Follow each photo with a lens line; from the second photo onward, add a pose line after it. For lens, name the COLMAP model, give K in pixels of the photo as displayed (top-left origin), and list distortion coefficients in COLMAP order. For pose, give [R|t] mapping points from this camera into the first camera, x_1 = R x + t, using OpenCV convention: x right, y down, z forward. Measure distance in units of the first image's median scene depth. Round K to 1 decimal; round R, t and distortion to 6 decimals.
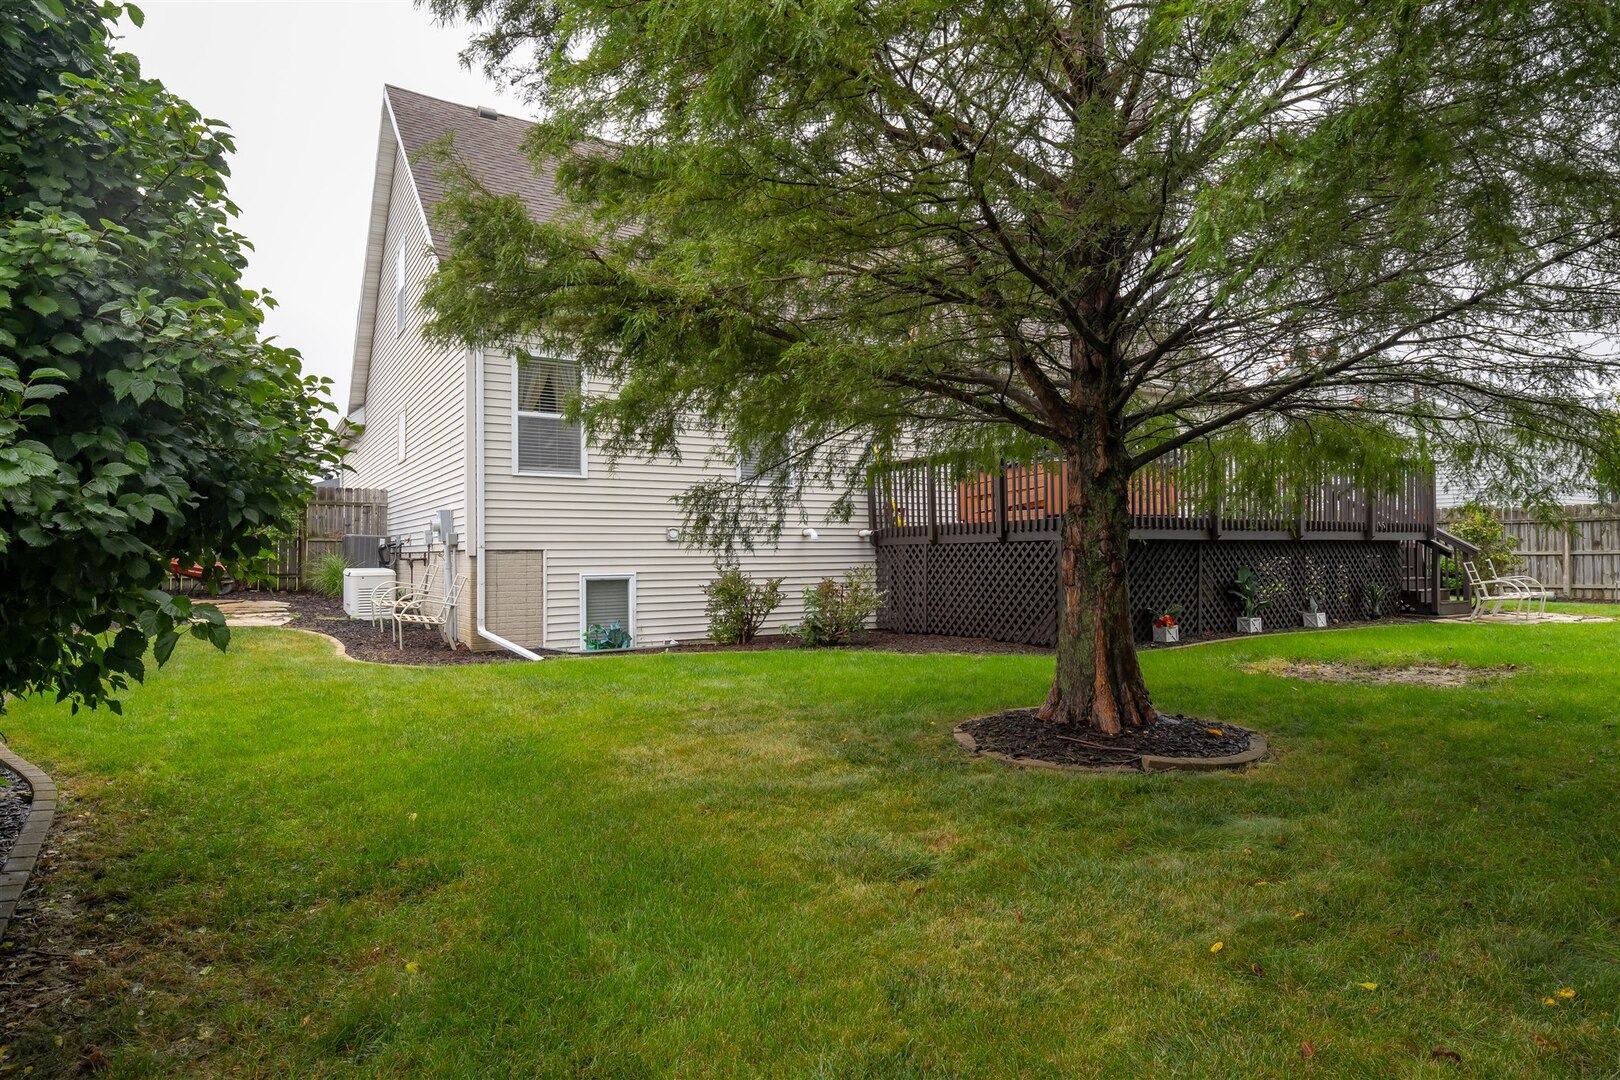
lens RADIAL K [[927.4, 0, 808.1], [0, 927.4, 539.8], [0, 0, 1]] dist [-0.001535, 0.000149]
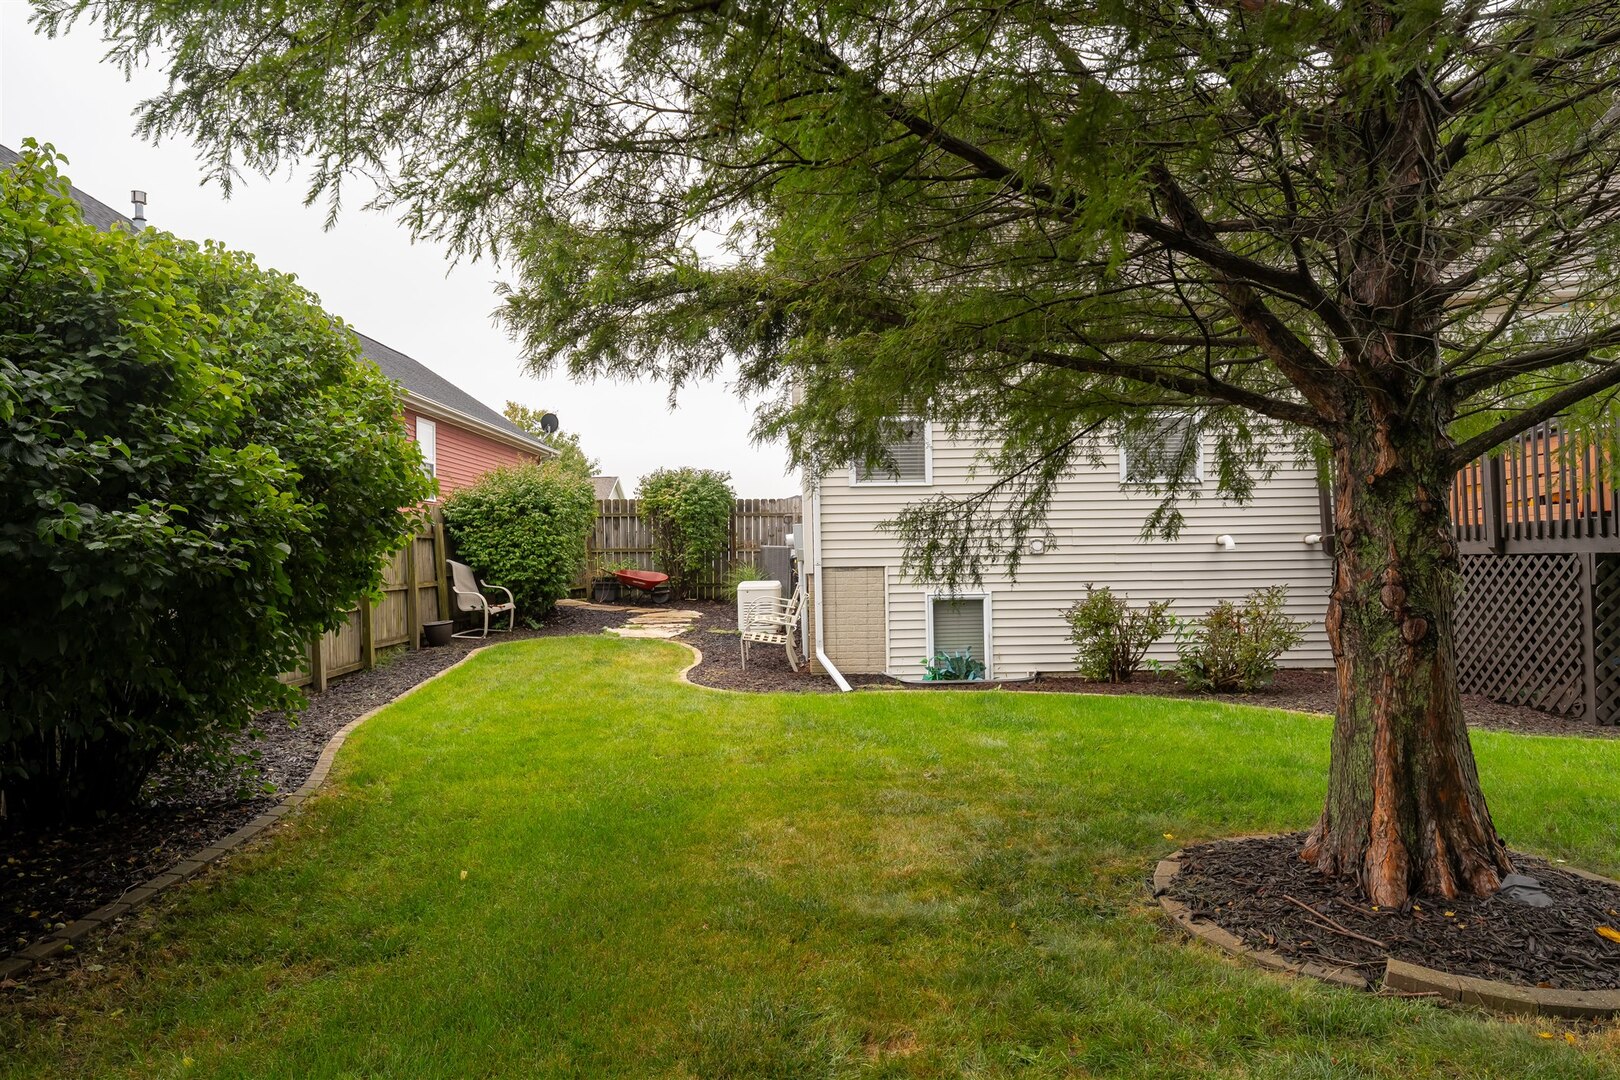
lens RADIAL K [[1010.0, 0, 808.5], [0, 1010.0, 537.0], [0, 0, 1]] dist [-0.005933, 0.004410]
pose [[0.848152, -0.015080, -0.529538, 0.178633], [0.017837, 0.999841, 0.000096, -0.019790], [0.529453, -0.009527, 0.848286, 0.118822]]
